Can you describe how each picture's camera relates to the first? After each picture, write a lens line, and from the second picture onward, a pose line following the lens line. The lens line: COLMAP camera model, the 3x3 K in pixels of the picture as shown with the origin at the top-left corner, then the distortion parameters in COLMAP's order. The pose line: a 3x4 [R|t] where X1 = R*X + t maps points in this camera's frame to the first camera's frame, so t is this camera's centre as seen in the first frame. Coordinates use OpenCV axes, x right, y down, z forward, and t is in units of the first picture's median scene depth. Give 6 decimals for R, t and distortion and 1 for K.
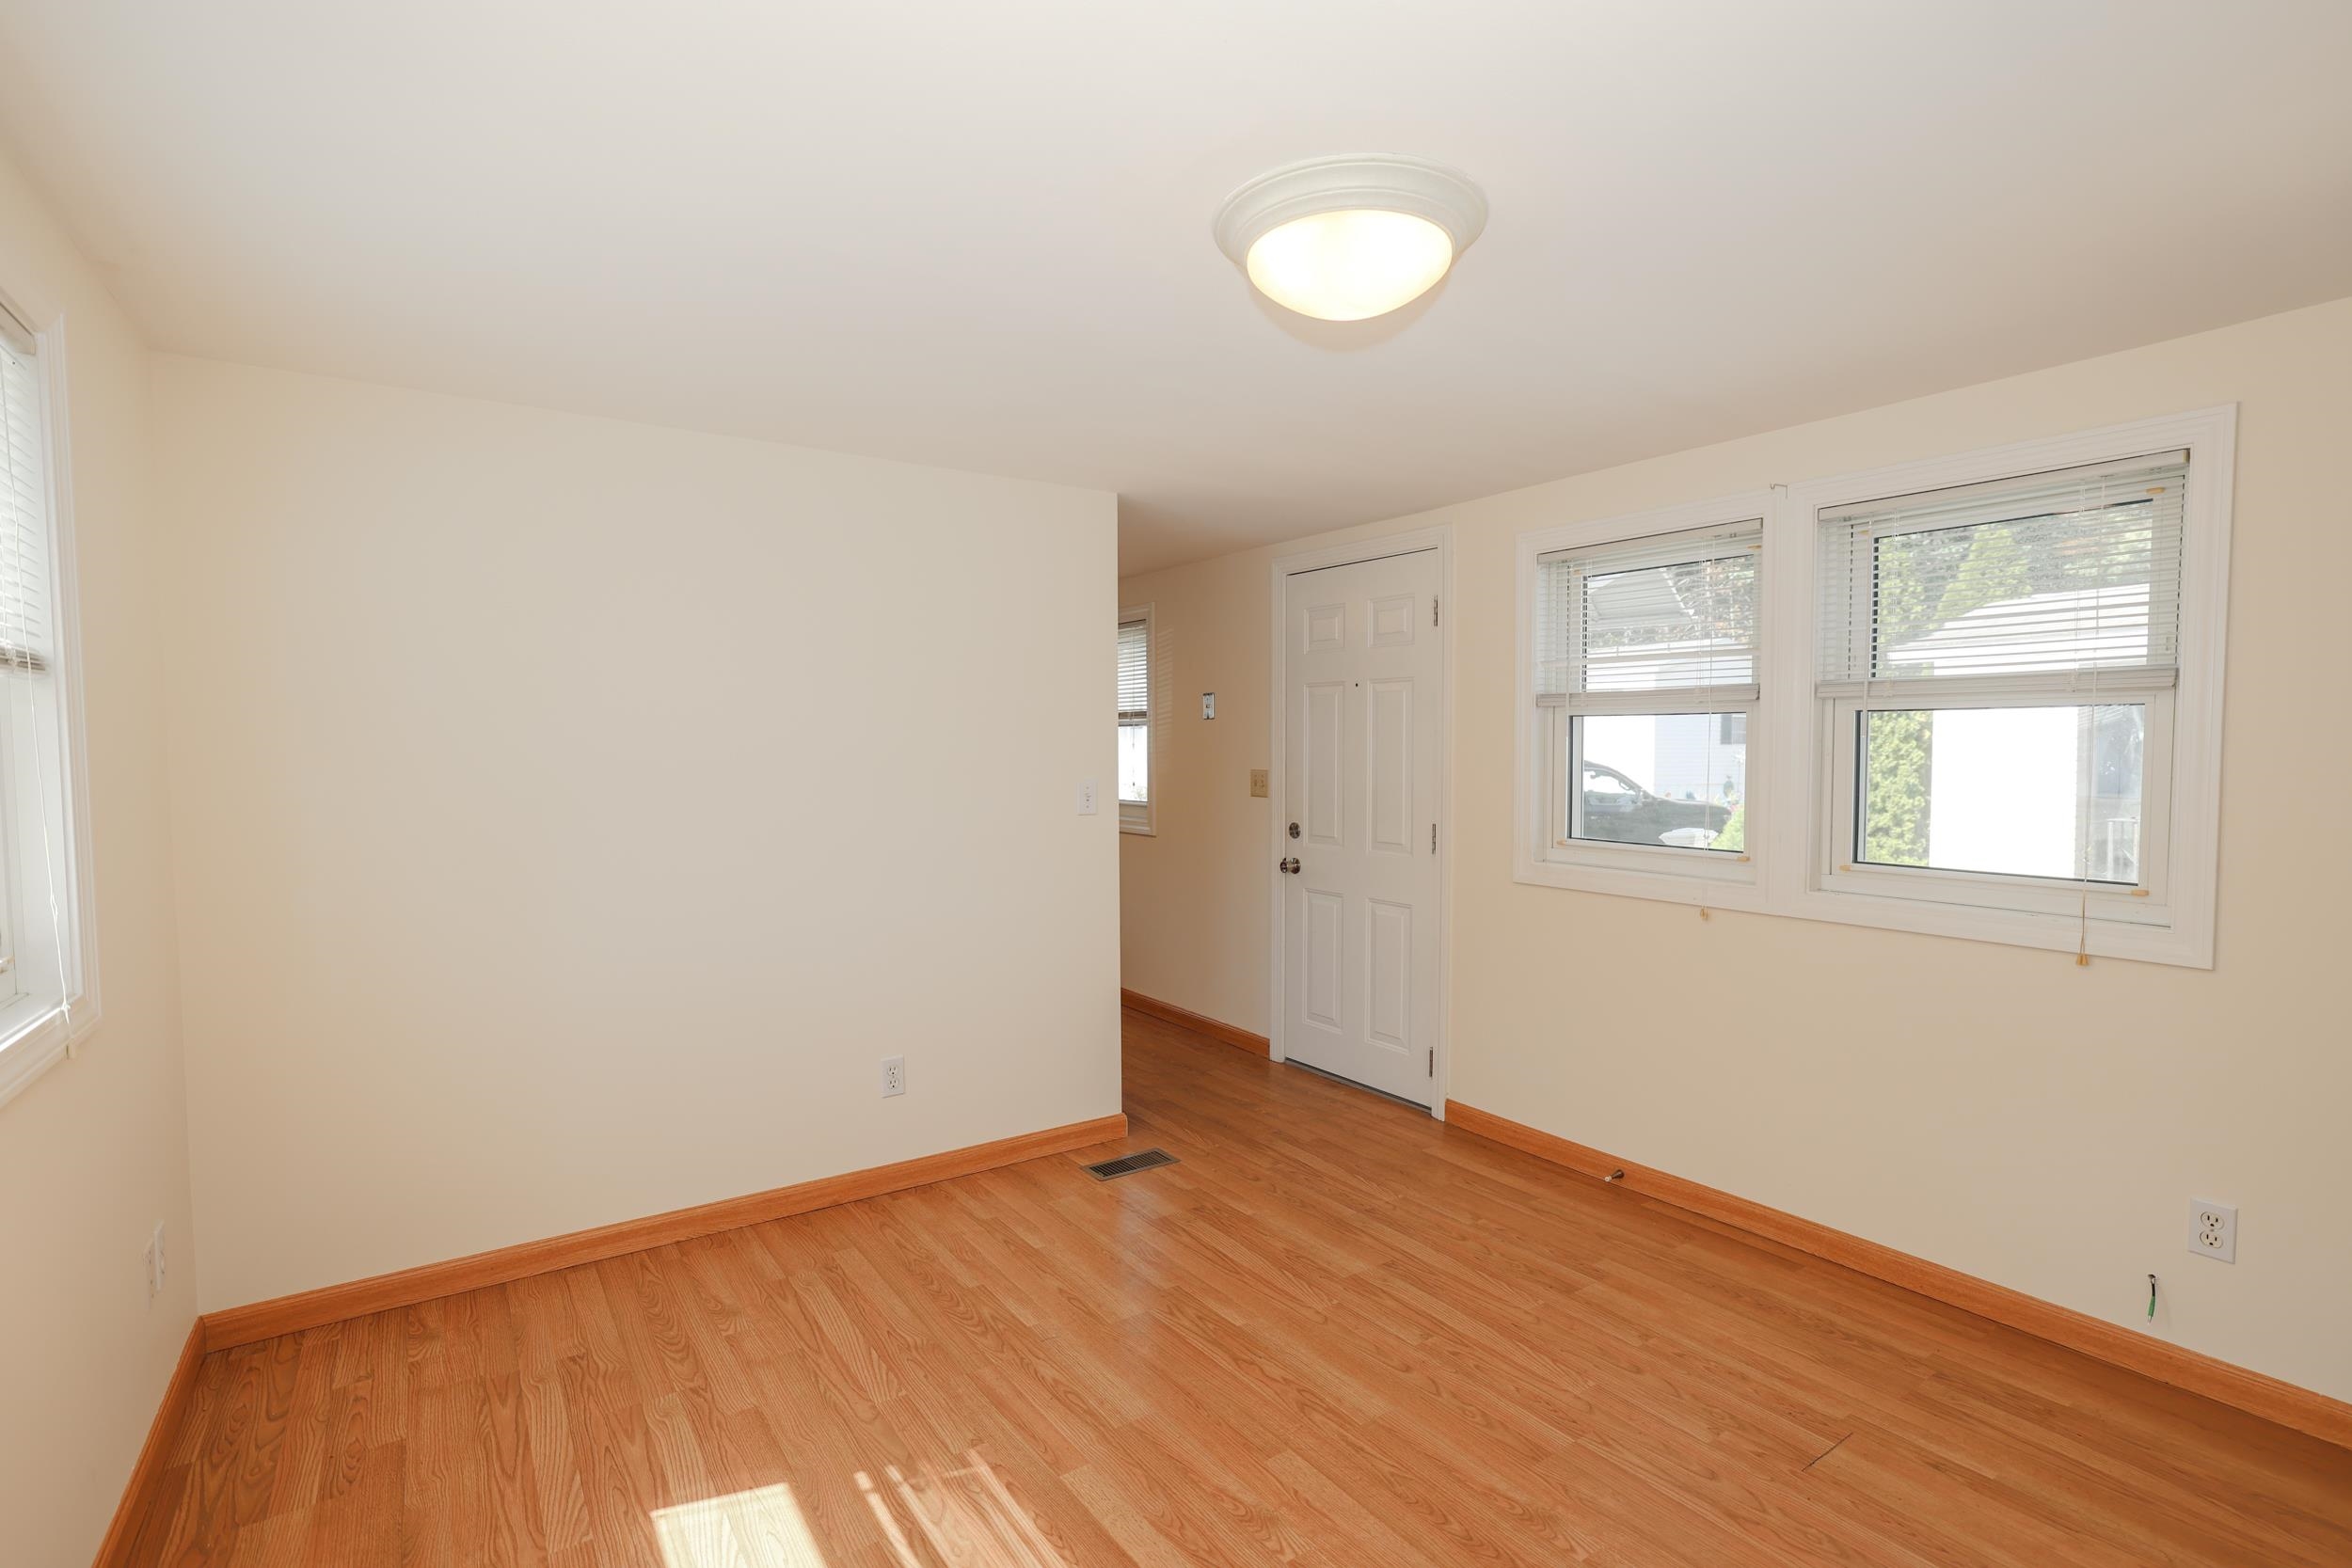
lens RADIAL K [[1096.4, 0, 1201.1], [0, 1096.4, 791.2], [0, 0, 1]] dist [-0.024193, 0.000046]
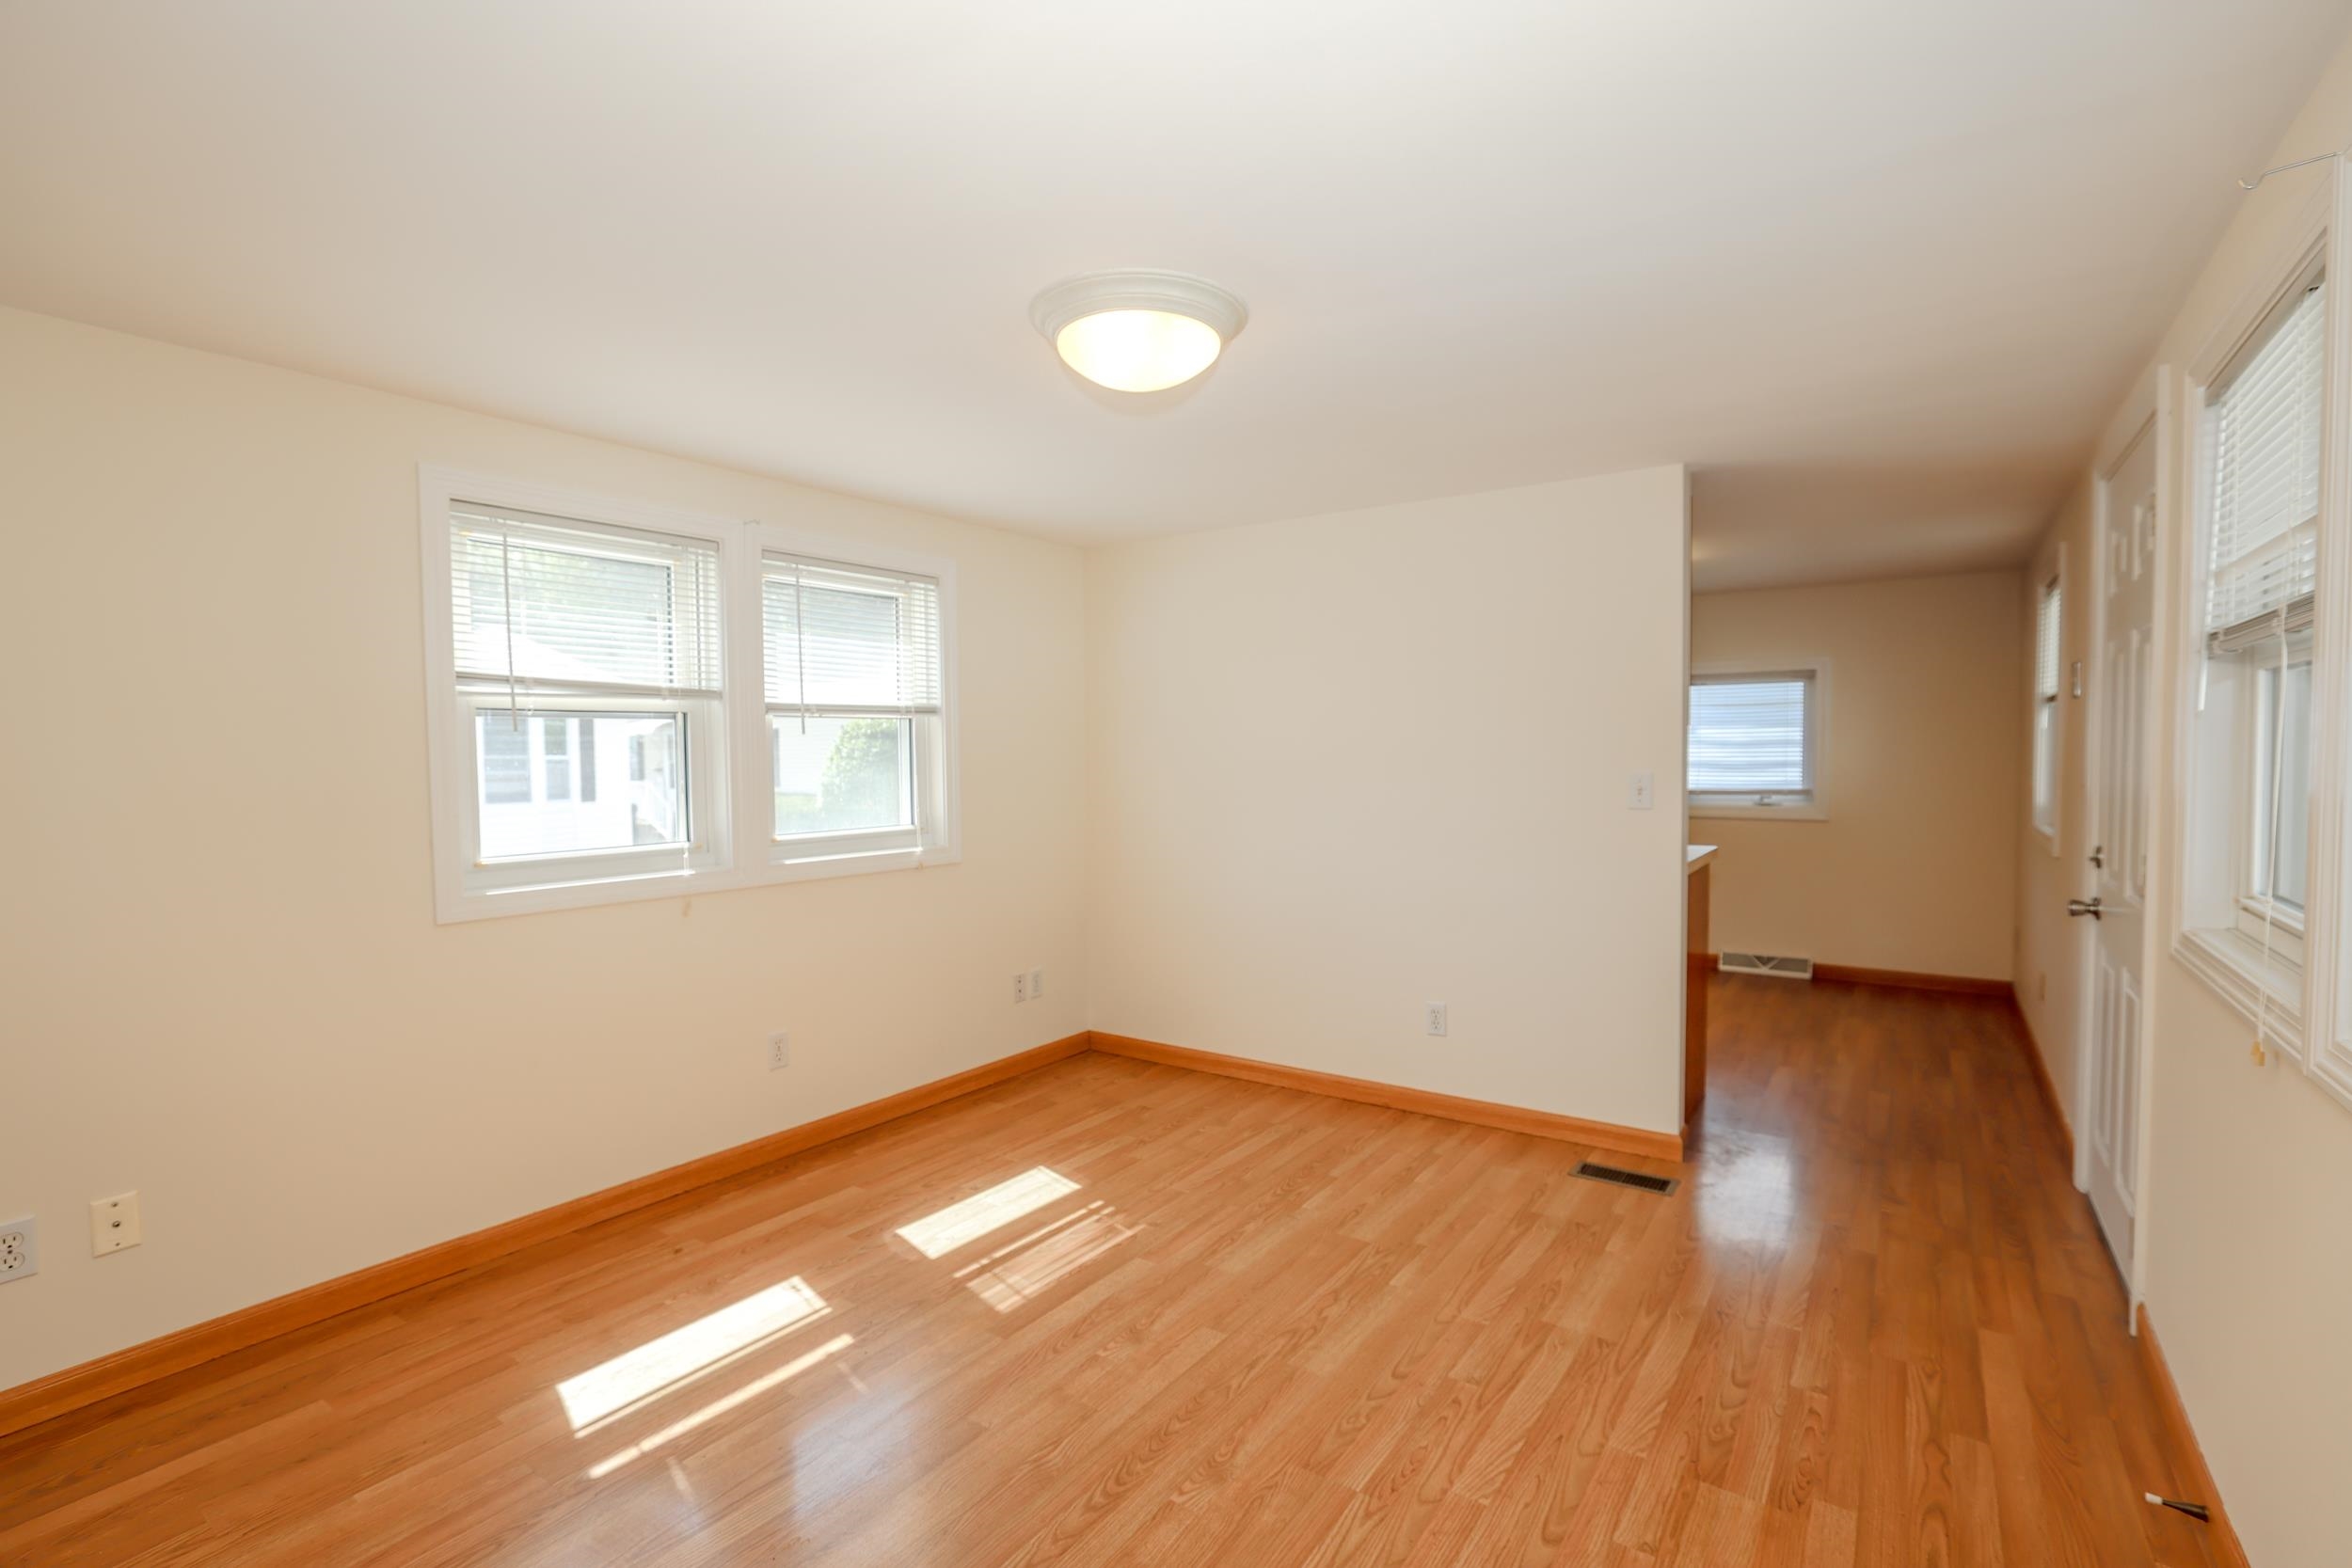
lens RADIAL K [[1072.4, 0, 1184.6], [0, 1072.4, 795.5], [0, 0, 1]] dist [-0.053406, 0.029702]
pose [[0.341170, 0.036499, -0.939293, 1.042013], [-0.028140, 0.999195, 0.028605, -0.008020], [0.939580, 0.016673, 0.341922, 0.516180]]
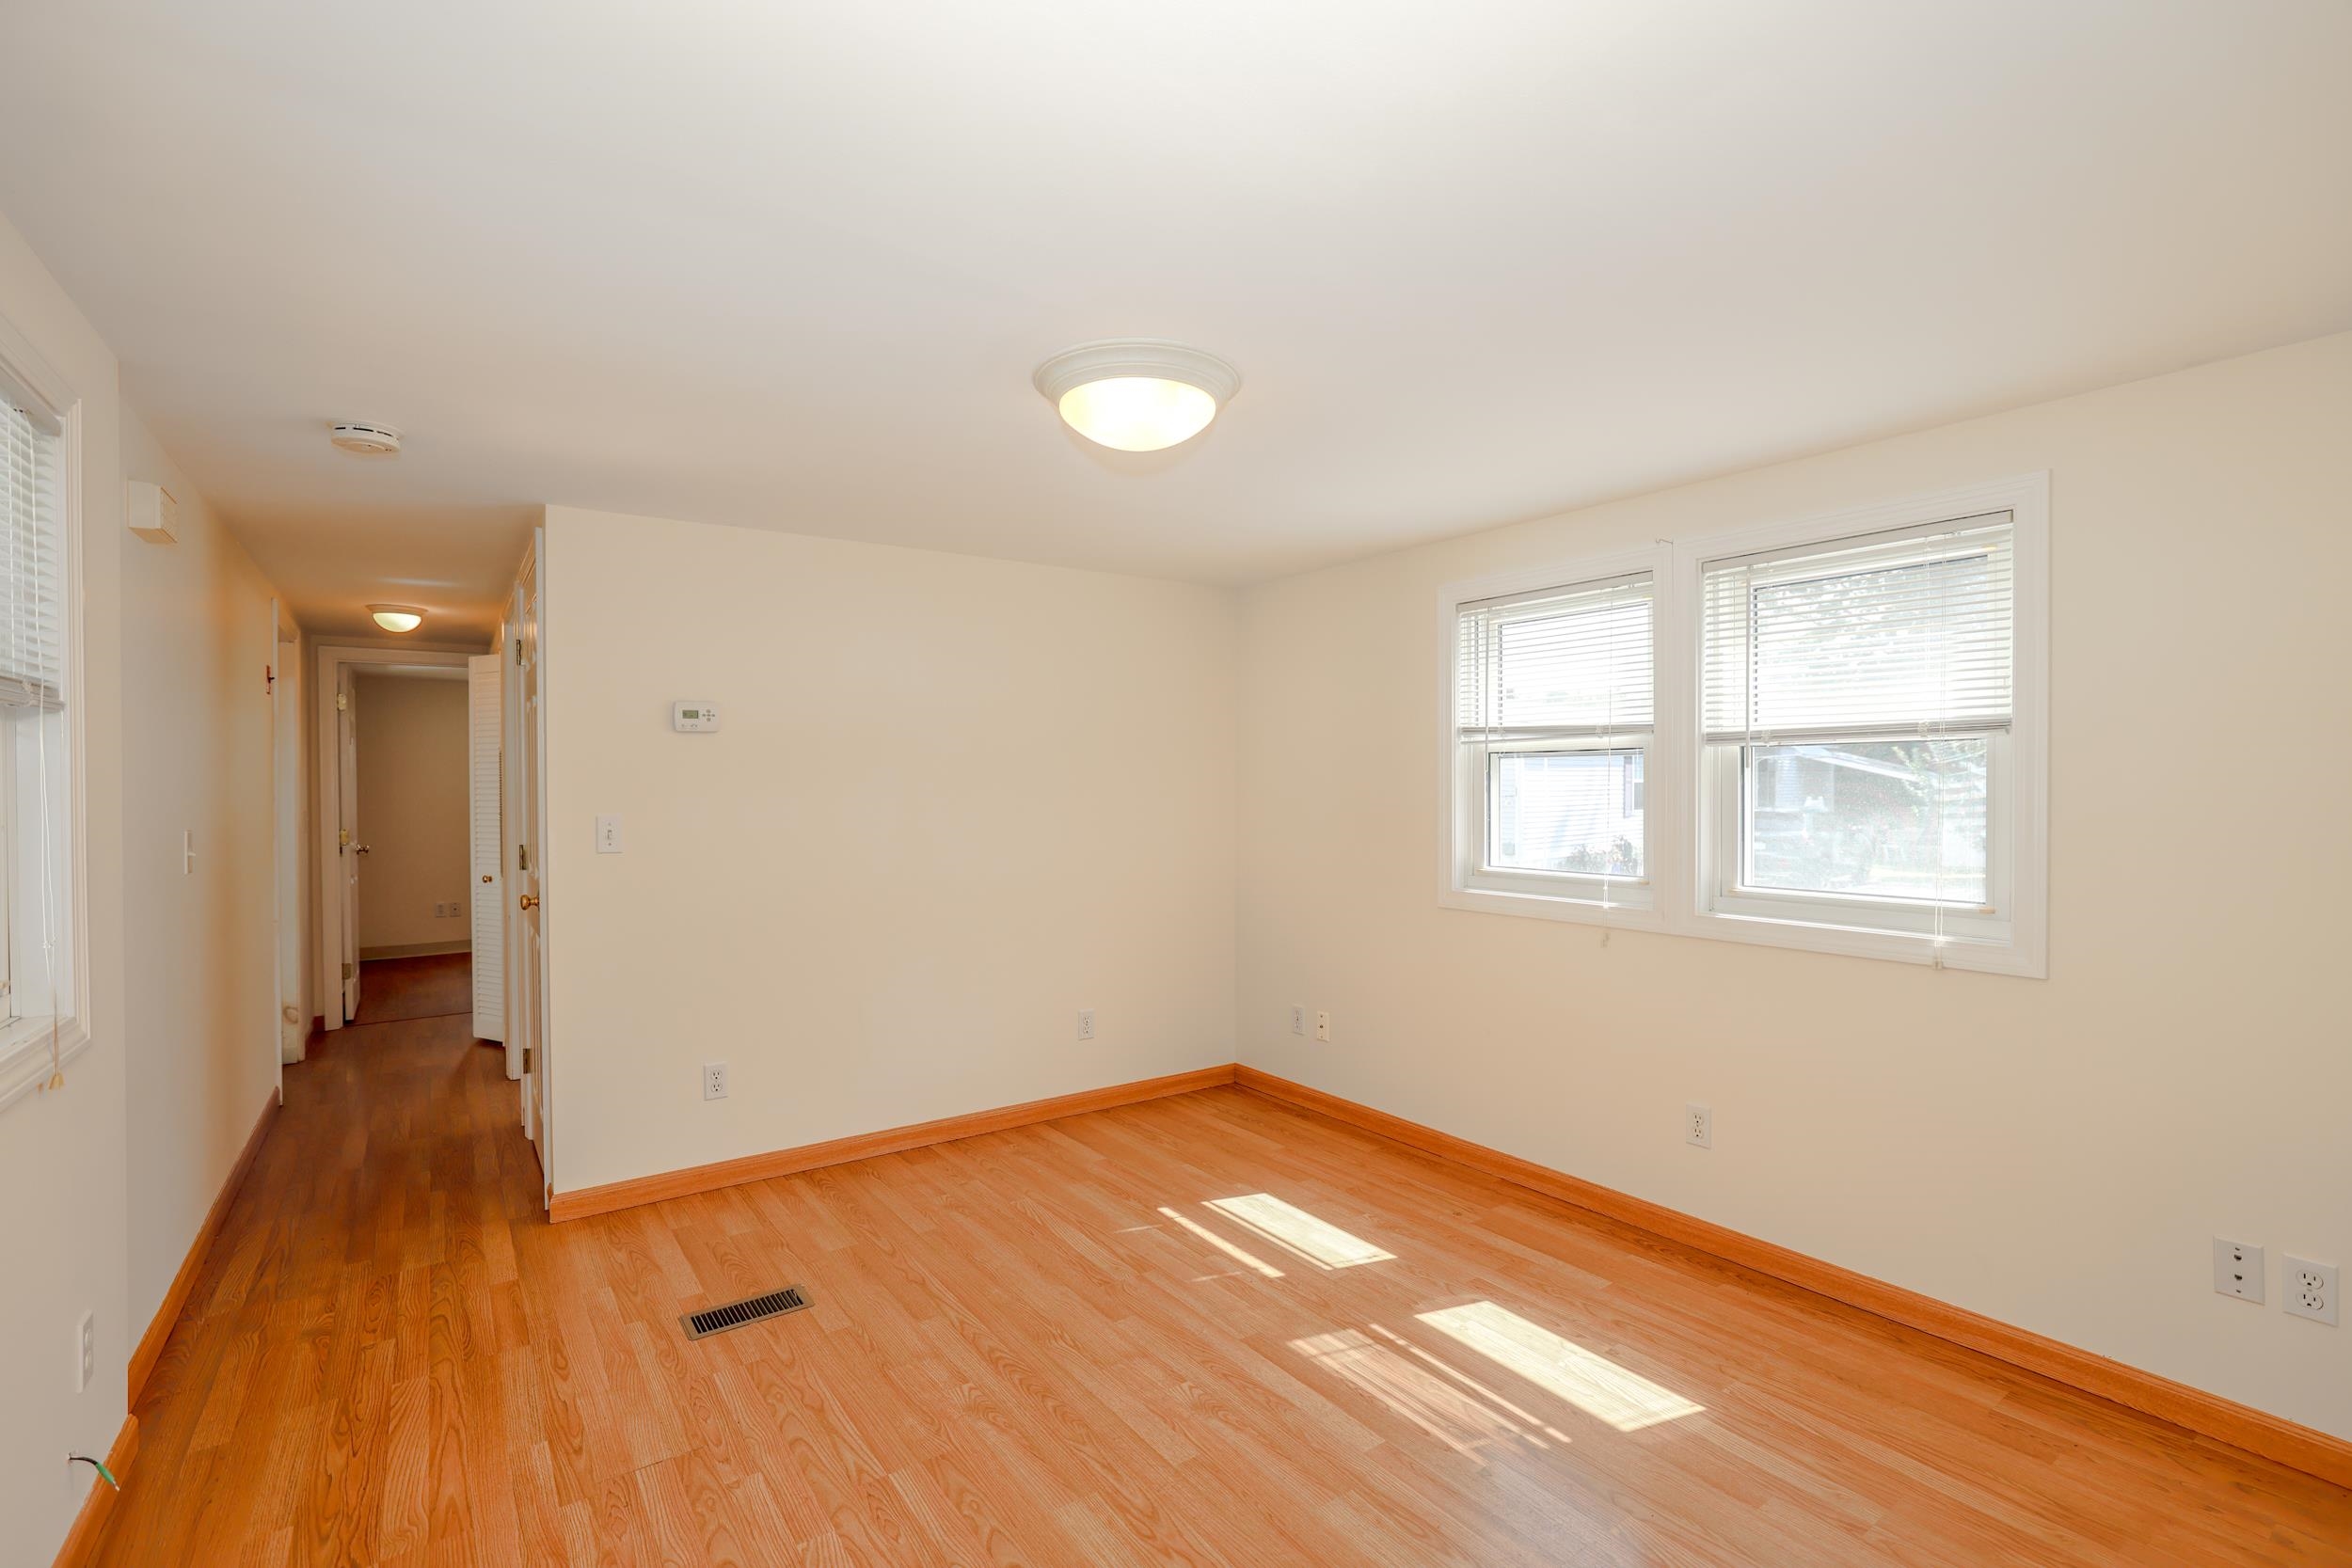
lens RADIAL K [[1072.4, 0, 1184.6], [0, 1072.4, 795.5], [0, 0, 1]] dist [-0.053406, 0.029702]
pose [[-0.999985, 0.003919, -0.003887, 0.067981], [0.003714, 0.998661, 0.051606, -0.072963], [0.004084, 0.051591, -0.998660, 1.825411]]
